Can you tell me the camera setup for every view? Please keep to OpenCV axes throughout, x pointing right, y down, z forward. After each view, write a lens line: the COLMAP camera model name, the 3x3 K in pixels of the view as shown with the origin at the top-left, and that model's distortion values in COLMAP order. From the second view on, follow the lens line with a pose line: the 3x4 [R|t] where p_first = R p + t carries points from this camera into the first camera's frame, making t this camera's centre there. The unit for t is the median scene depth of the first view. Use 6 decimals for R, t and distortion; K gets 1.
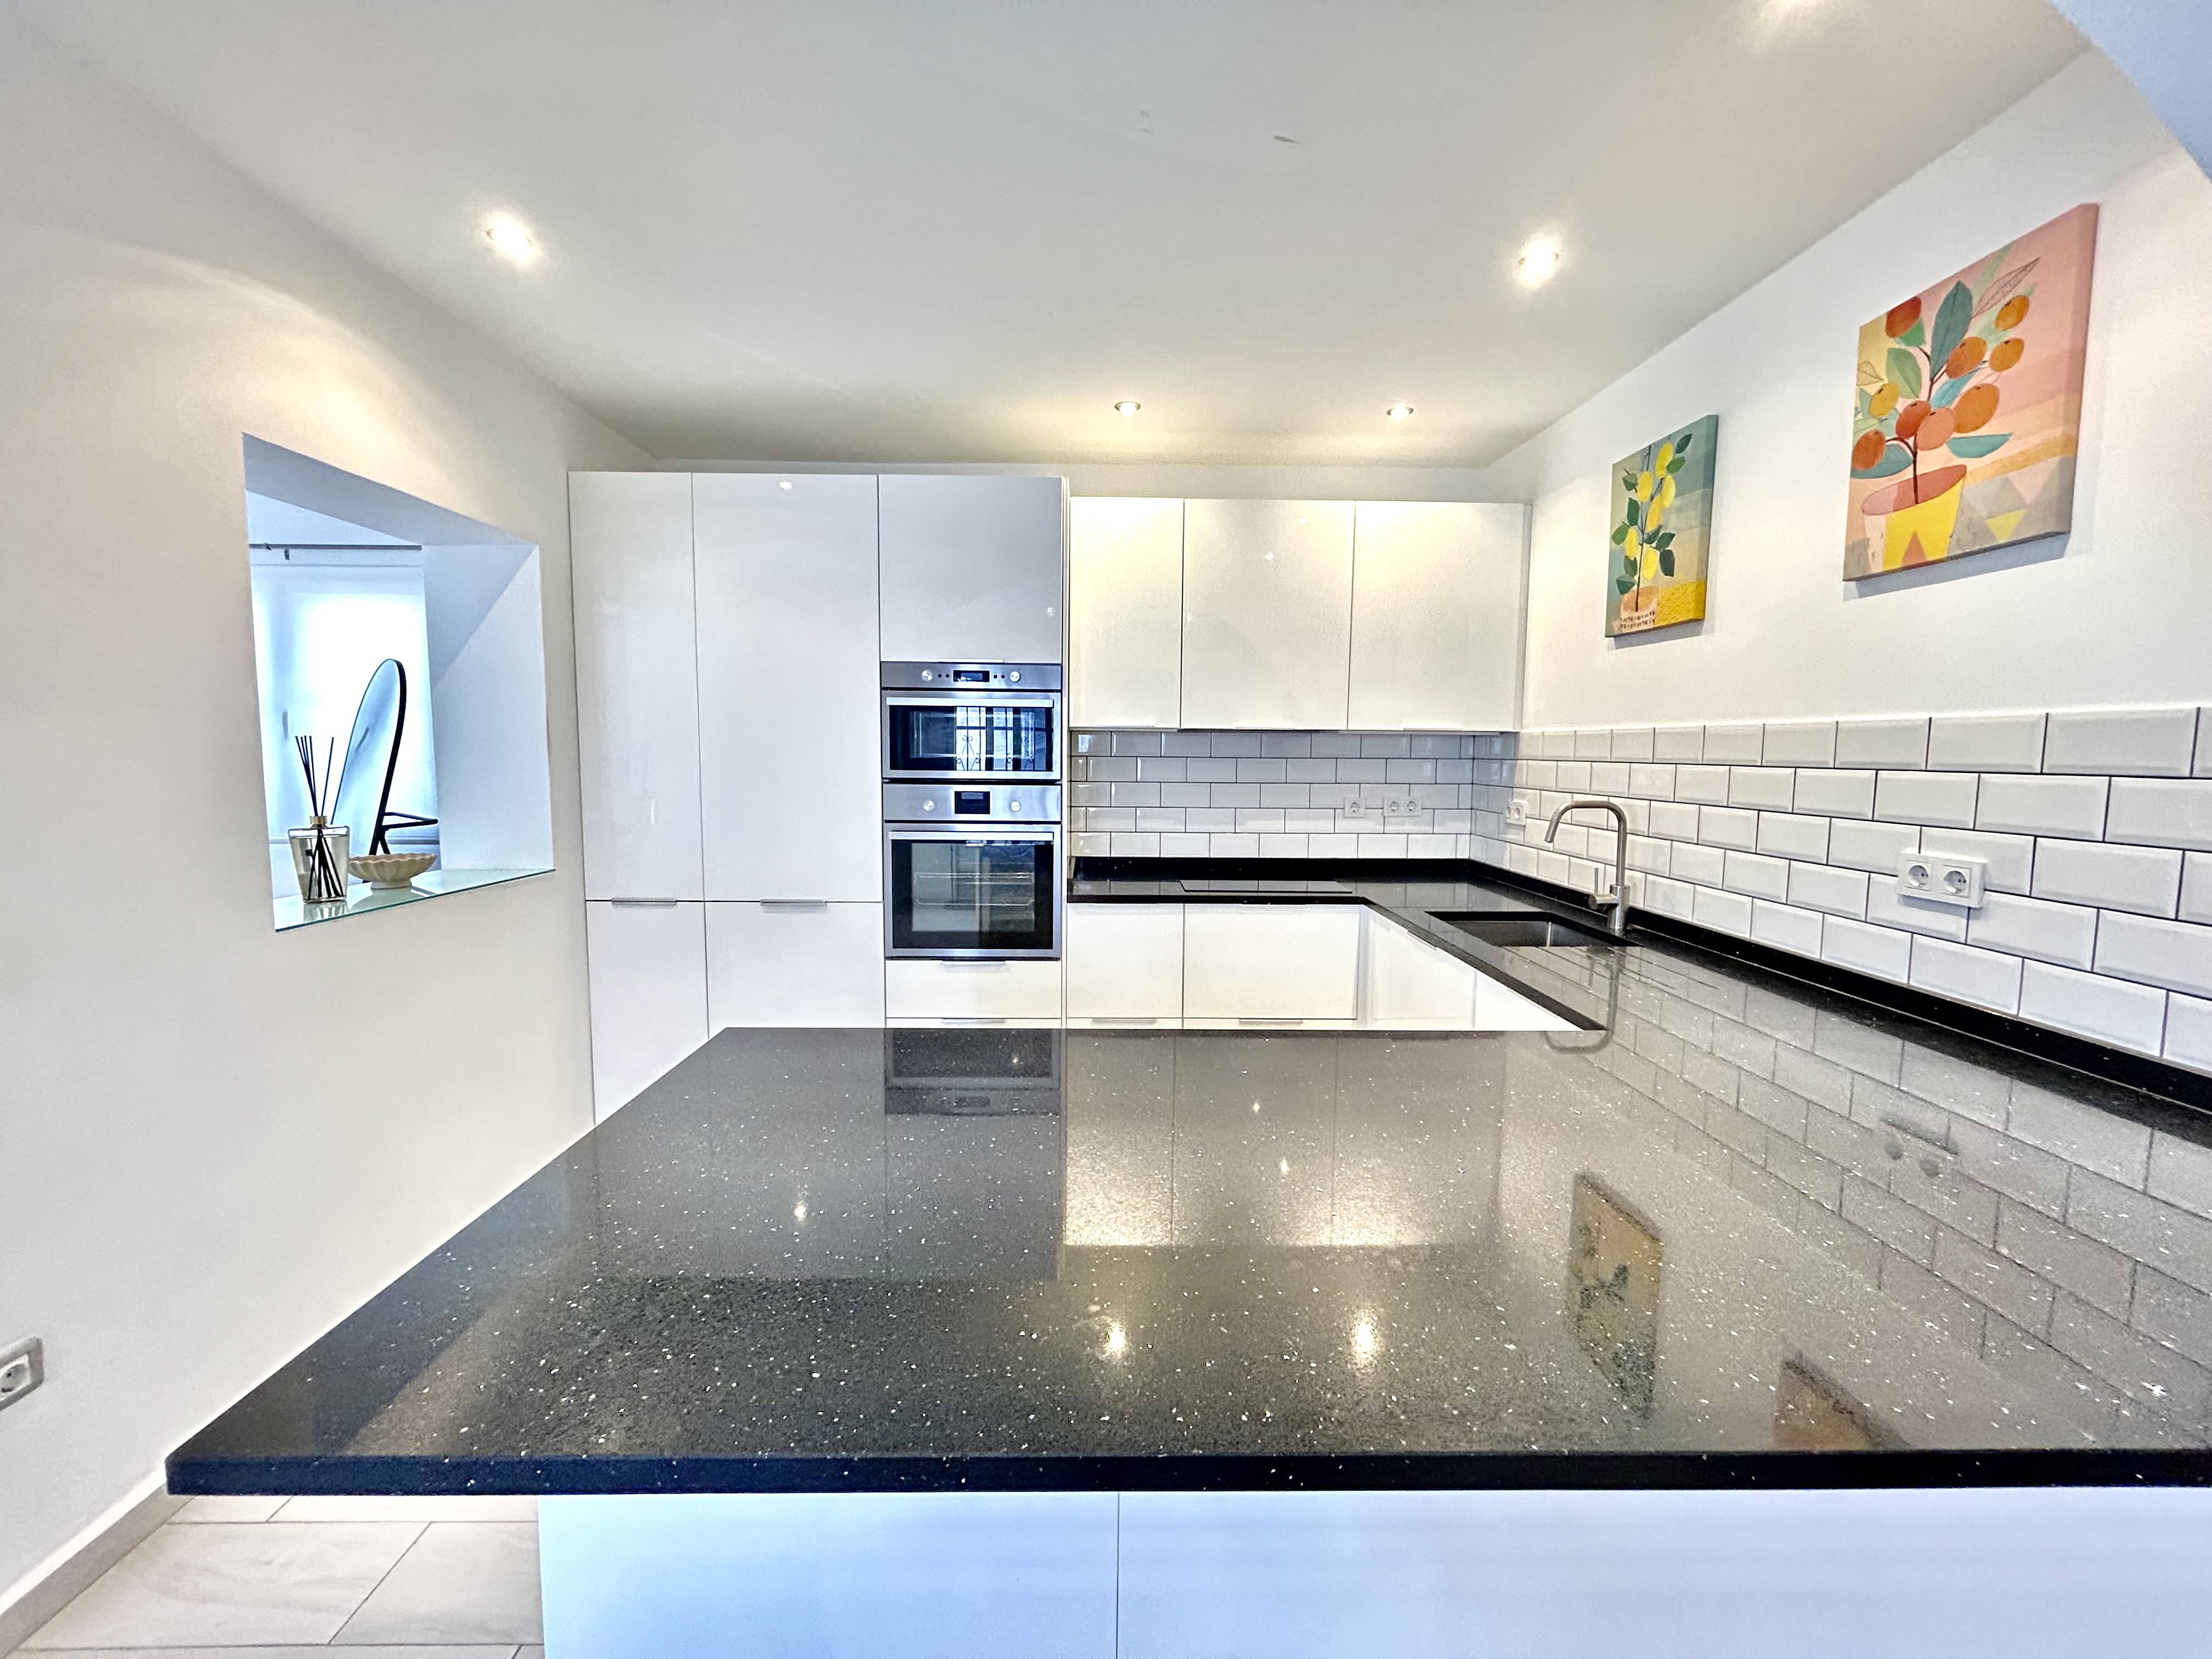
lens RADIAL K [[890.0, 0, 1103.4], [0, 890.0, 826.9], [0, 0, 1]] dist [-0.000348, 0.000450]
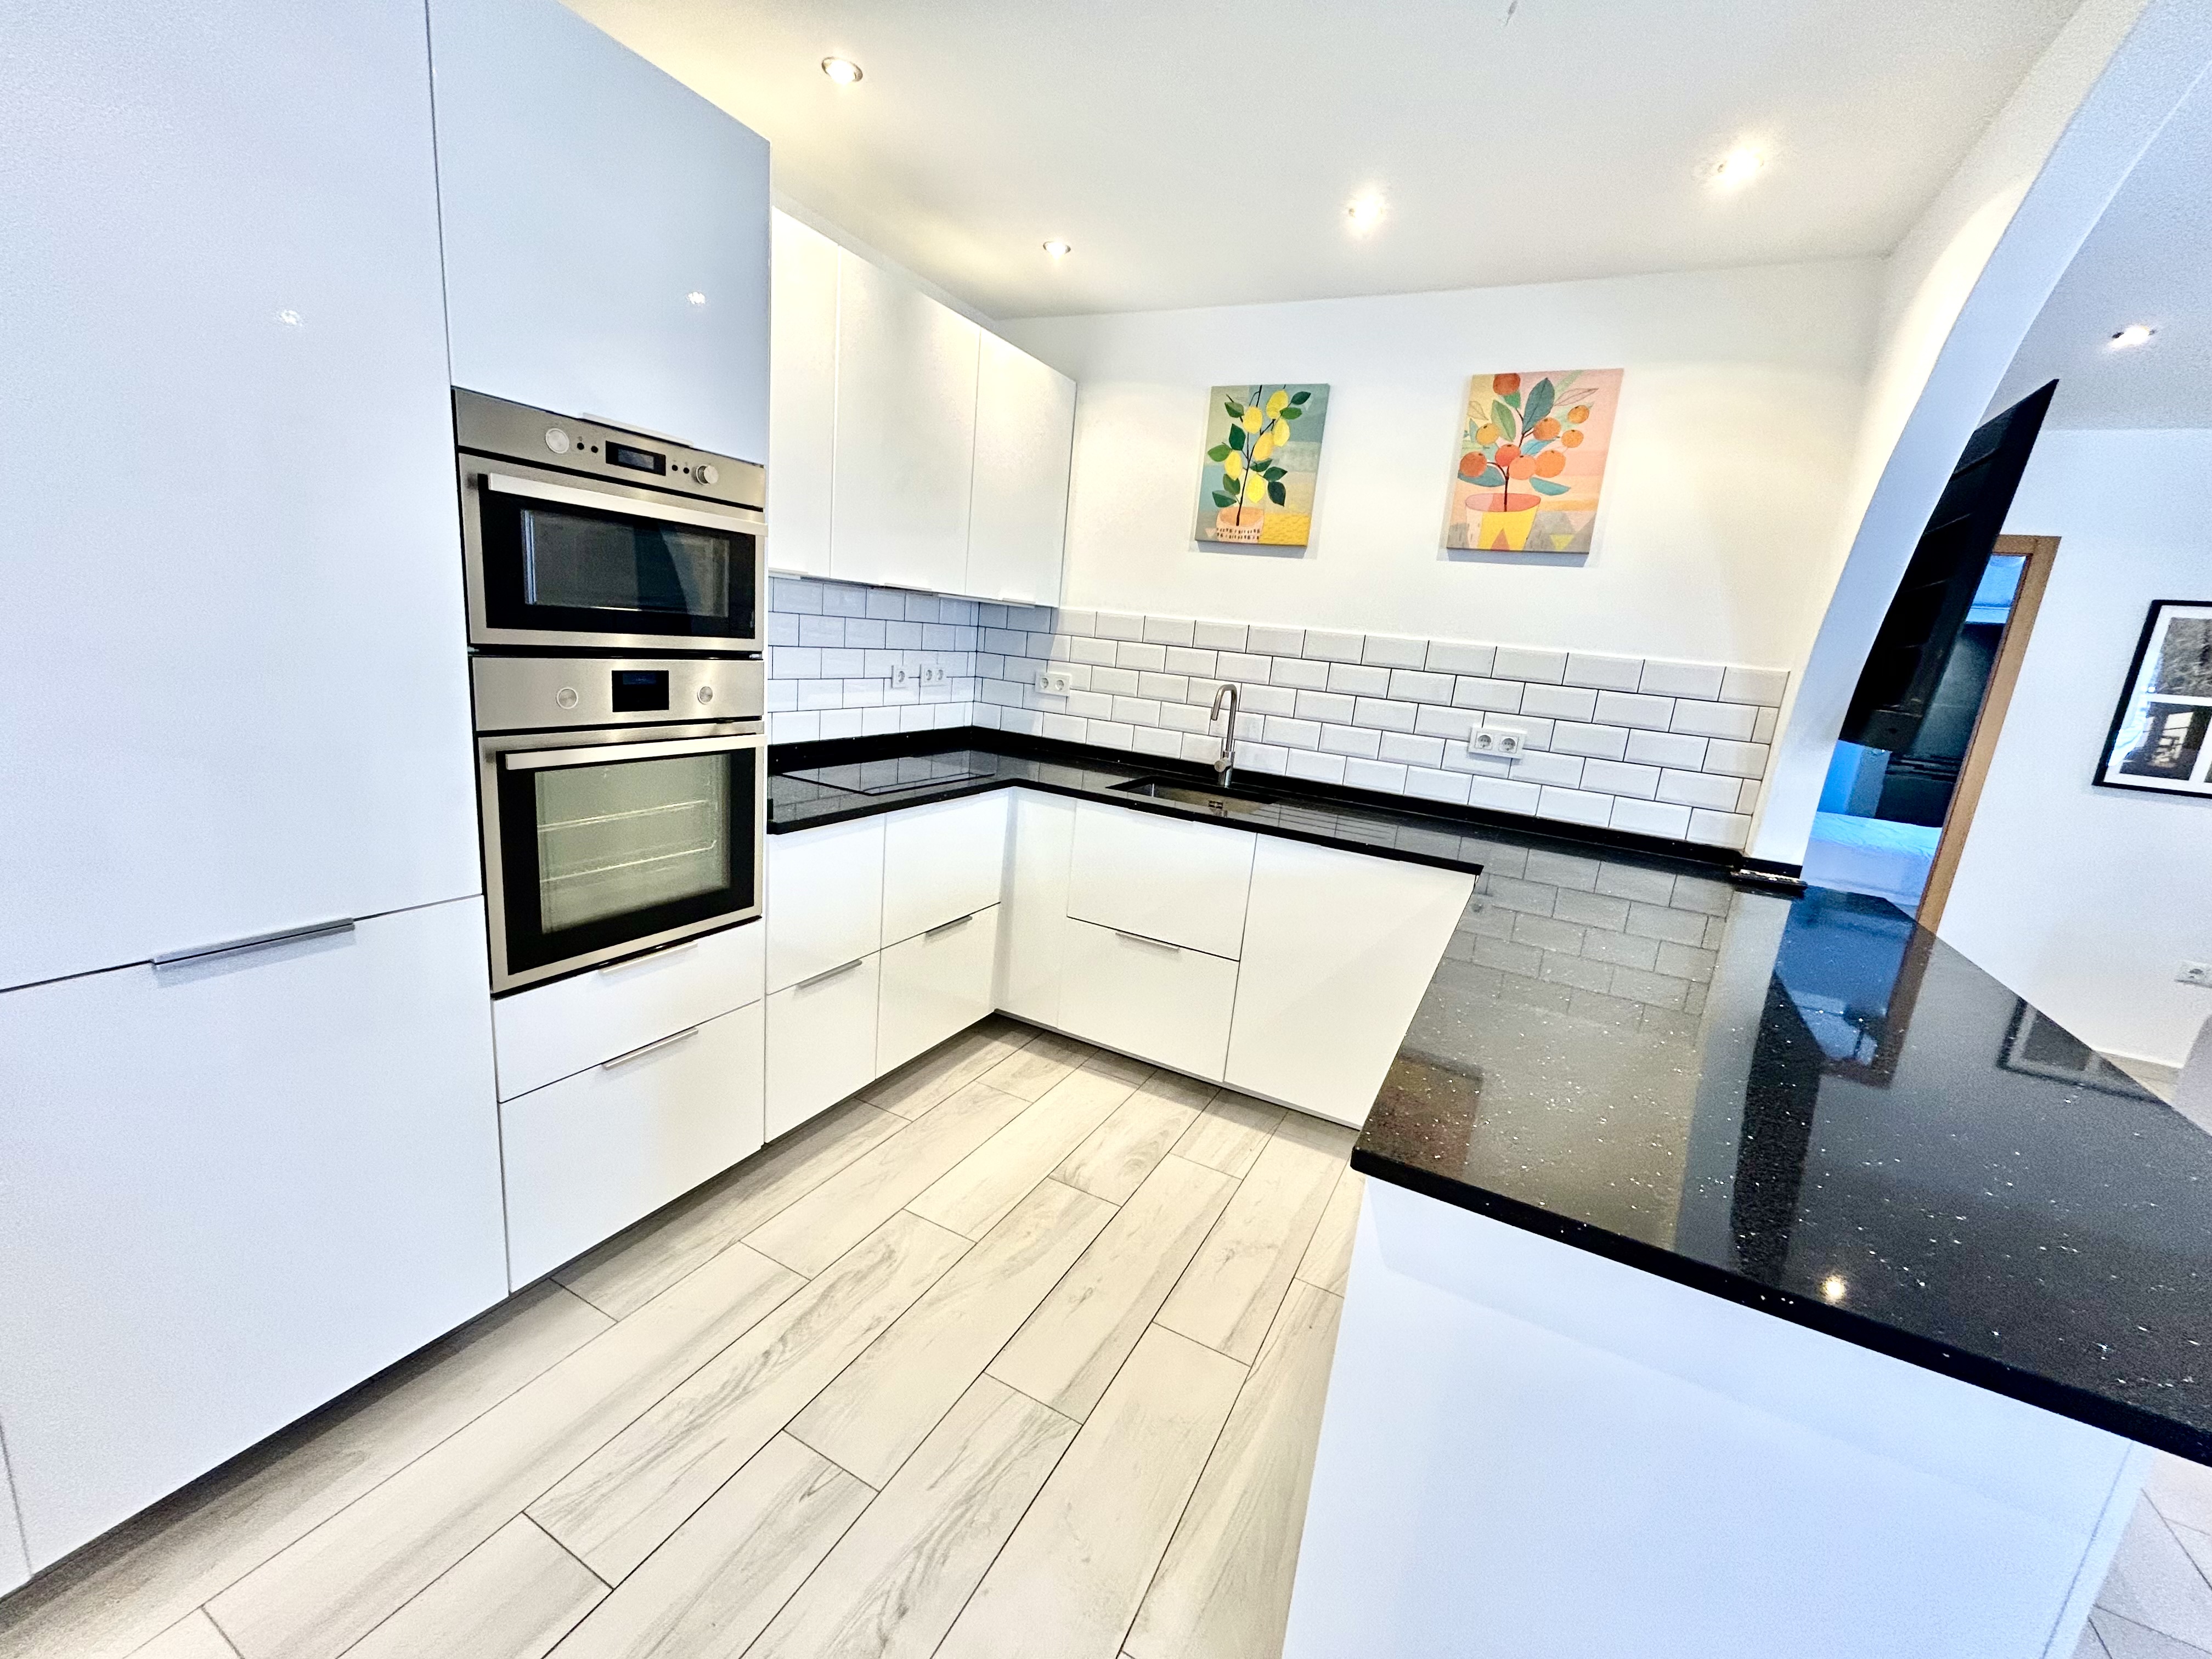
lens RADIAL K [[897.0, 0, 1106.7], [0, 897.0, 826.5], [0, 0, 1]] dist [-0.000696, 0.000125]
pose [[0.473766, -0.156852, 0.866570, -0.626813], [-0.011555, 0.982819, 0.184210, -0.061827], [-0.880575, -0.097285, 0.463813, 0.555524]]
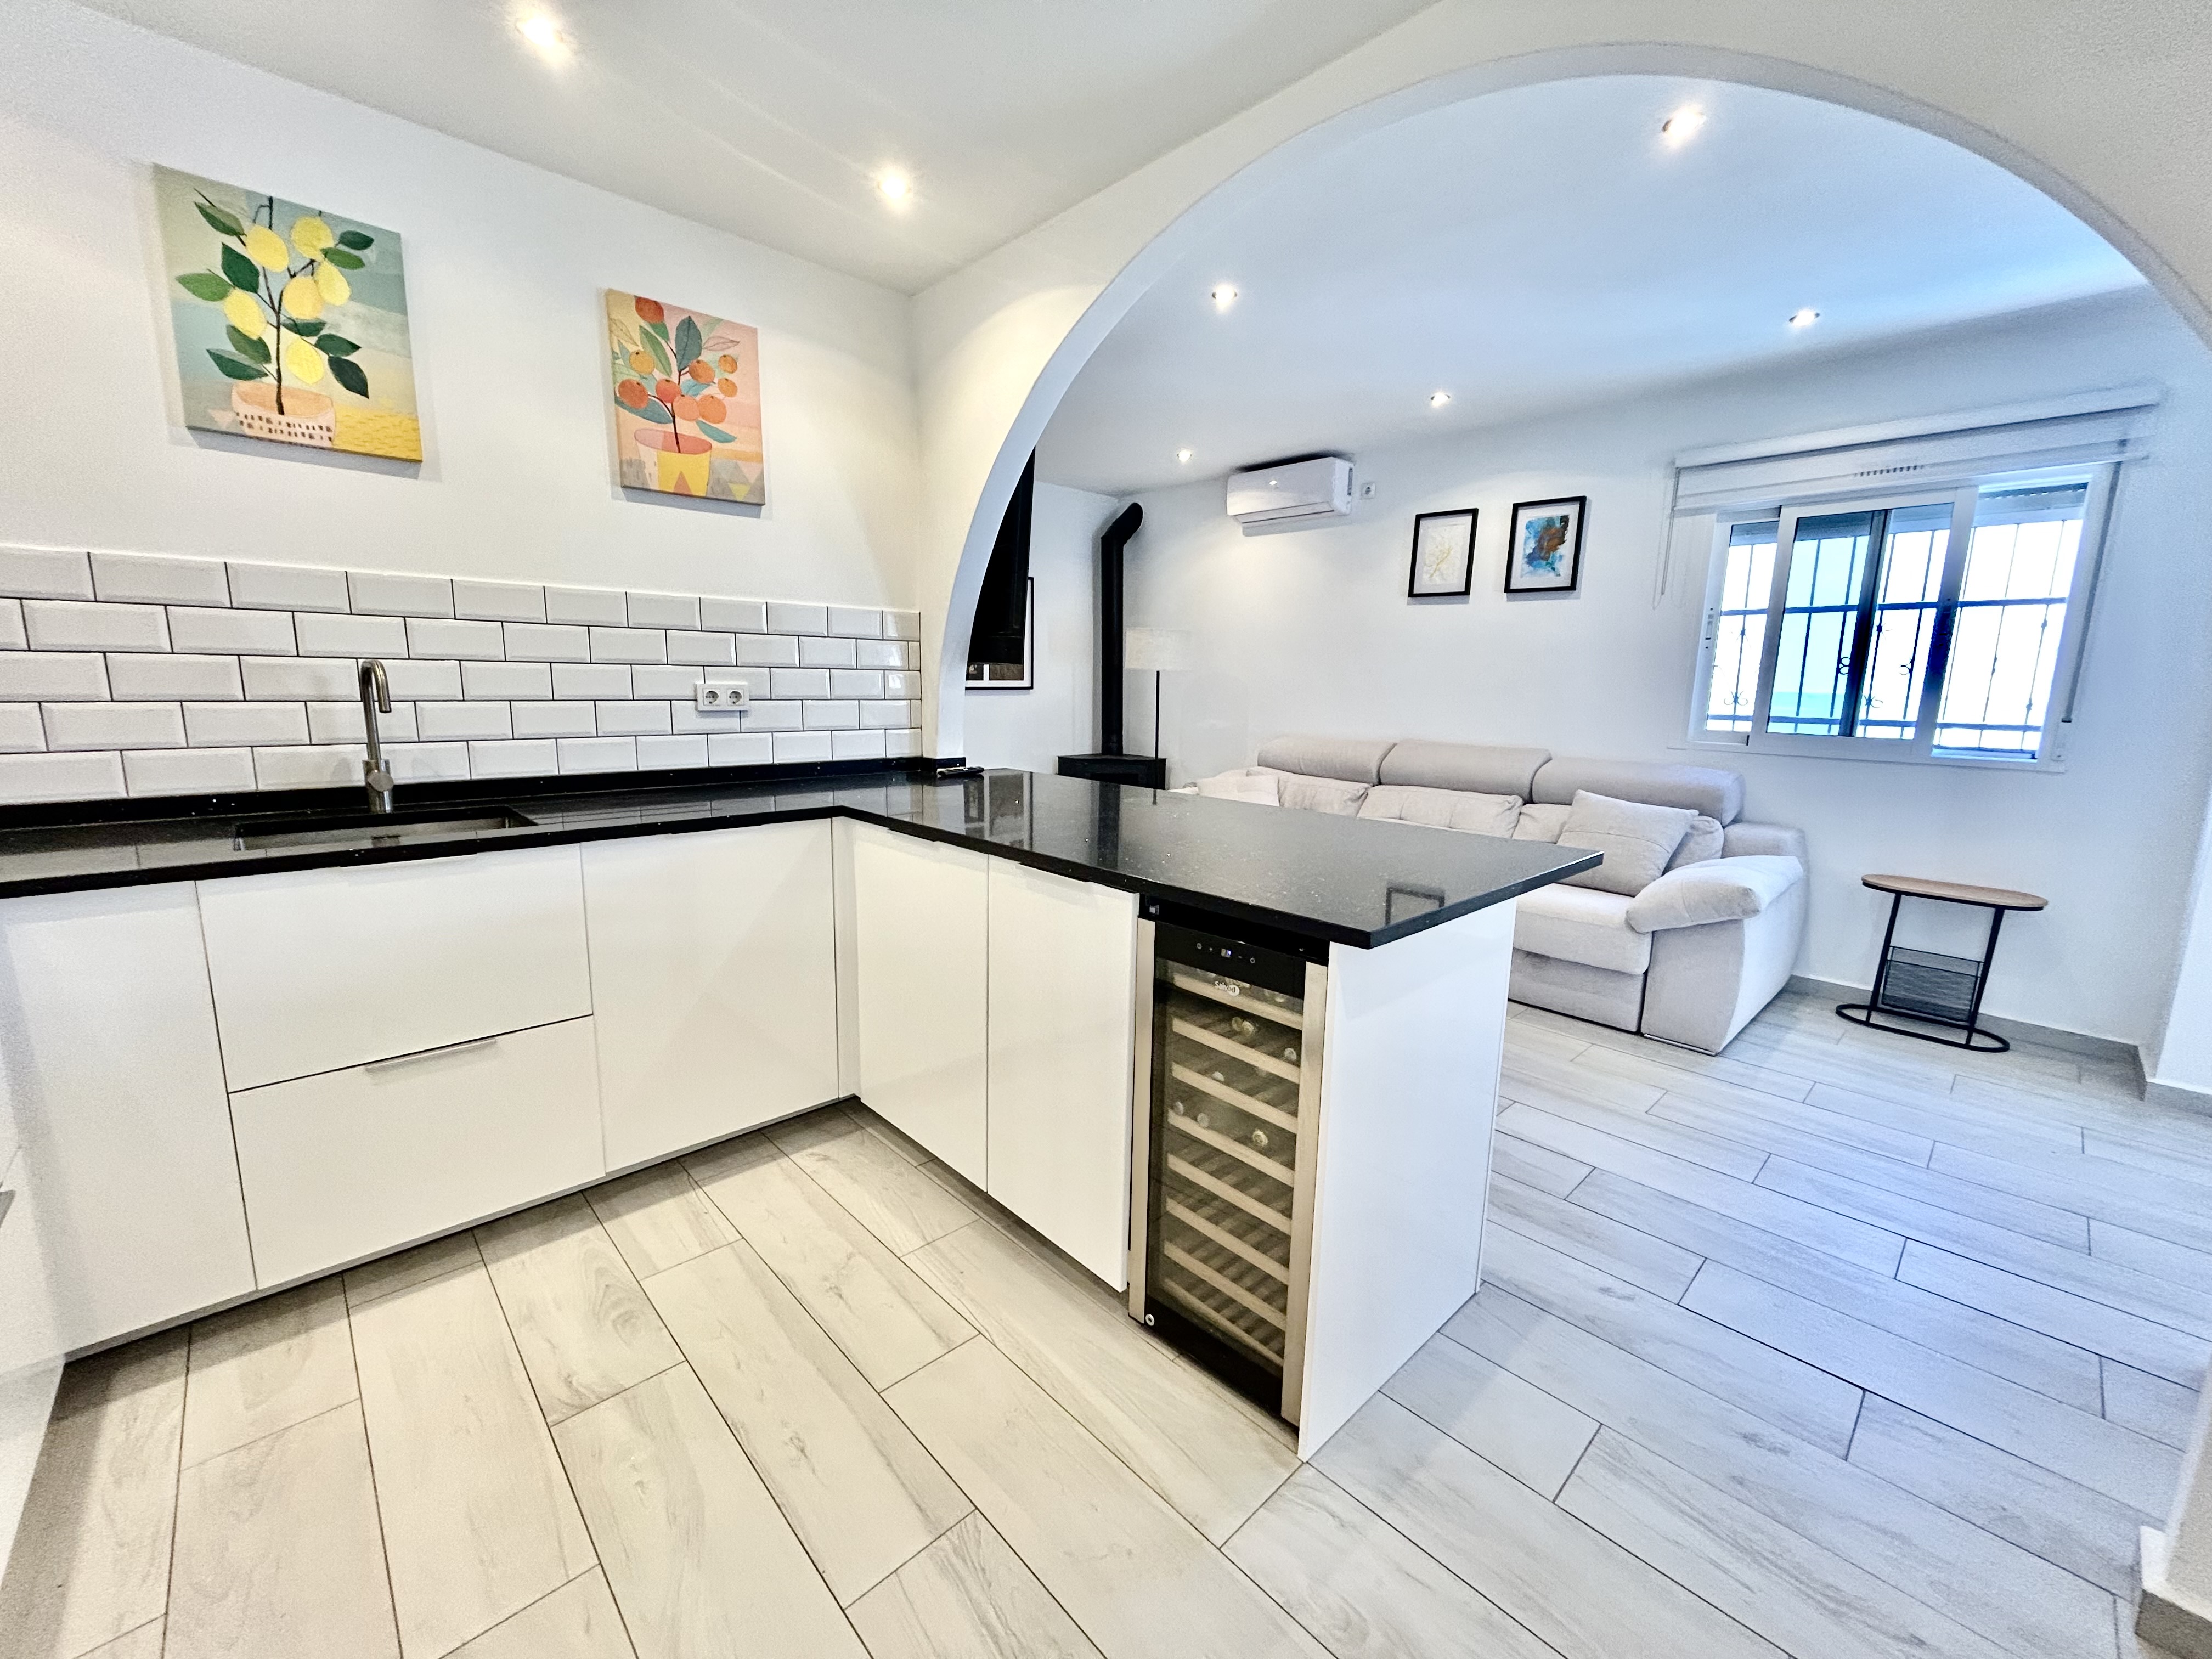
lens RADIAL K [[894.4, 0, 1106.2], [0, 894.4, 825.3], [0, 0, 1]] dist [0.000308, 0.000026]
pose [[-0.677954, -0.142479, 0.721165, -0.524903], [0.038284, 0.972862, 0.228196, -0.042139], [-0.734107, 0.182316, -0.654101, 1.064526]]
